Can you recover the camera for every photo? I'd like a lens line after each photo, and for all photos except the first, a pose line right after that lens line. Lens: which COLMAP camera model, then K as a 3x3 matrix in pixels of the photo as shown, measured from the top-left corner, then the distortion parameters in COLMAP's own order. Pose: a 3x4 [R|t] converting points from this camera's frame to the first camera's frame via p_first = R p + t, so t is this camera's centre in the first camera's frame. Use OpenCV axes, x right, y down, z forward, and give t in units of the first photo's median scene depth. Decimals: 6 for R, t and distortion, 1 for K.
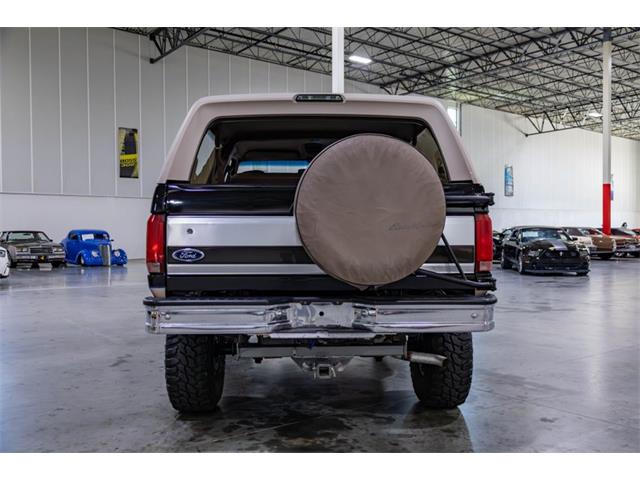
lens RADIAL K [[599.1, 0, 323.1], [0, 599.1, 237.3], [0, 0, 1]] dist [0.028373, 0.000000]
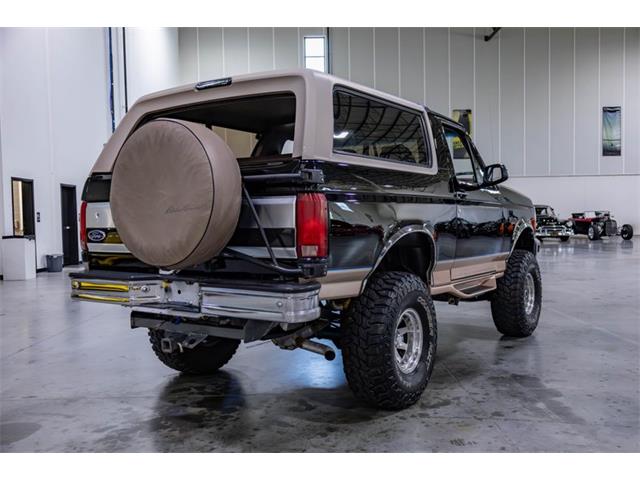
lens RADIAL K [[599.1, 0, 317.5], [0, 599.1, 237.7], [0, 0, 1]] dist [0.028373, 0.000000]
pose [[0.820178, 0.012767, -0.571967, 0.798648], [0.007234, 0.999440, 0.032682, -0.001420], [0.572063, -0.030942, 0.819626, 0.272479]]
